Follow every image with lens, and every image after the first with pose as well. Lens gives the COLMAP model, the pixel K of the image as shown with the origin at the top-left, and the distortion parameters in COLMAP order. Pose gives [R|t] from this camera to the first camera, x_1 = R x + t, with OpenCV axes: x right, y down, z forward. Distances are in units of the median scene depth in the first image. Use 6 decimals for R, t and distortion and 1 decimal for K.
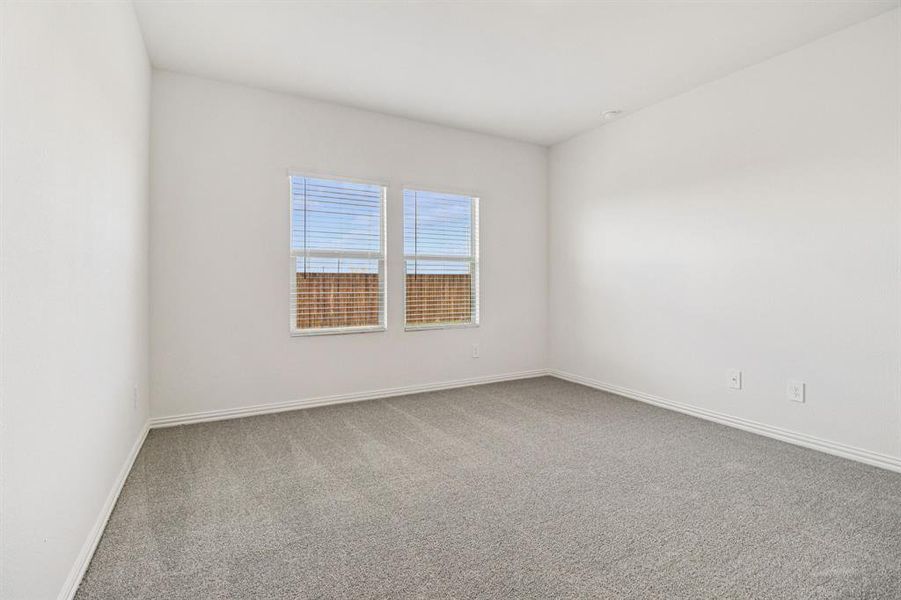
lens RADIAL K [[417.2, 0, 437.1], [0, 417.2, 284.3], [0, 0, 1]] dist [-0.009300, -0.009075]
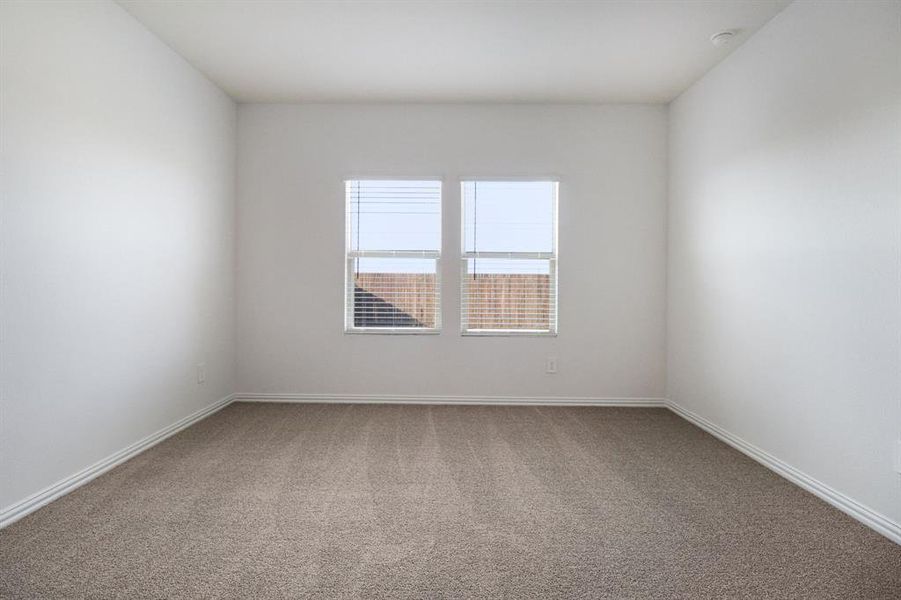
lens RADIAL K [[417.2, 0, 442.8], [0, 417.2, 295.2], [0, 0, 1]] dist [-0.009300, -0.009075]
pose [[0.876223, 0.020522, -0.481468, 0.295612], [-0.009242, 0.999625, 0.025789, -0.001187], [0.481816, -0.018147, 0.876084, 0.156185]]
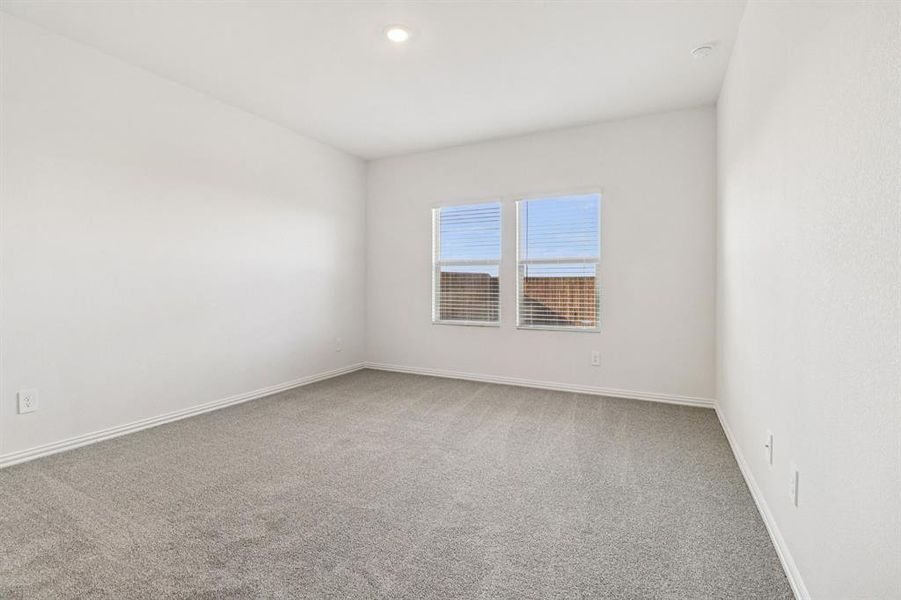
lens RADIAL K [[417.2, 0, 449.7], [0, 417.2, 295.4], [0, 0, 1]] dist [-0.009300, -0.009075]
pose [[0.574136, 0.018752, -0.818546, 0.653824], [-0.001575, 0.999761, 0.021799, -0.001355], [0.818759, -0.011227, 0.574028, 0.192924]]
